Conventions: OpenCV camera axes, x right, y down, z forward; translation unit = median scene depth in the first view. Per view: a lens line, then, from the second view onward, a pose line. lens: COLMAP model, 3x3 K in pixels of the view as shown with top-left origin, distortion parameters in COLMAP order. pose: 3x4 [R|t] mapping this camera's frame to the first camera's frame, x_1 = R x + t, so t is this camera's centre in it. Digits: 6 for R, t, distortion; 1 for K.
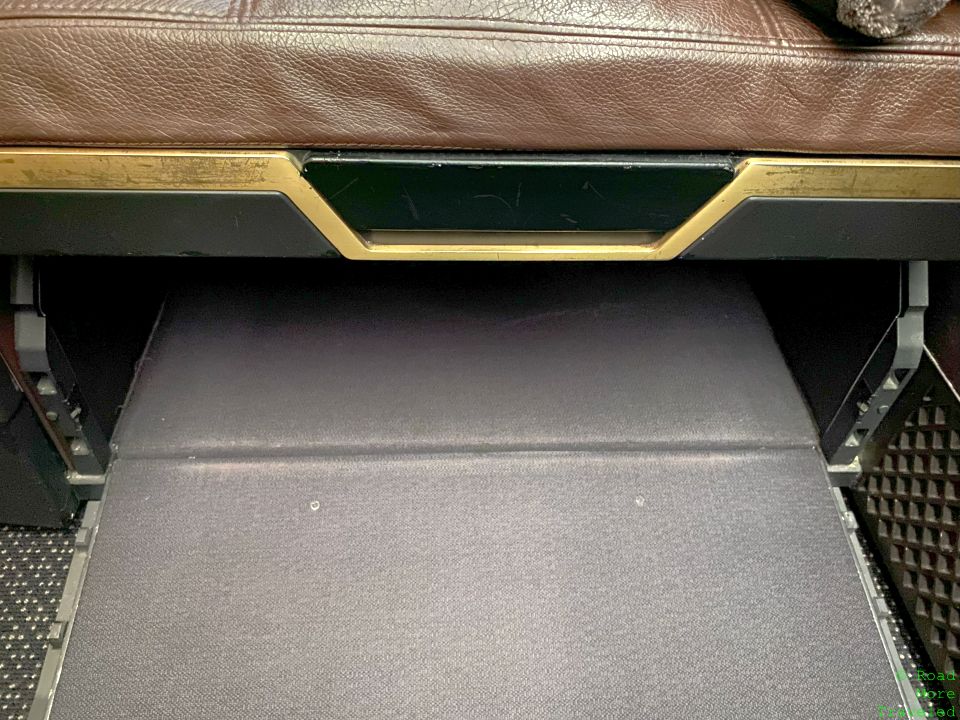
lens RADIAL K [[759.8, 0, 480.0], [0, 759.8, 360.0], [0, 0, 1]] dist [-0.006568, 0.000775]
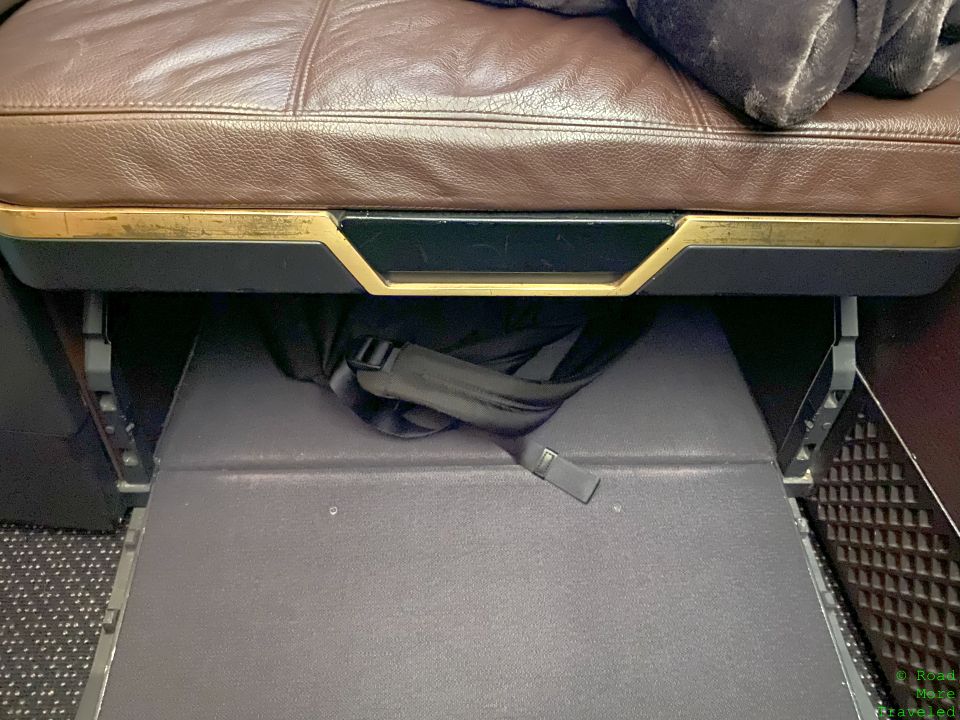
lens RADIAL K [[759.8, 0, 480.0], [0, 759.8, 360.0], [0, 0, 1]] dist [-0.006568, 0.000775]
pose [[1.000000, 0.000357, 0.000275, 0.005369], [-0.000341, 0.998403, -0.056490, 0.044815], [-0.000294, 0.056490, 0.998403, -0.239459]]
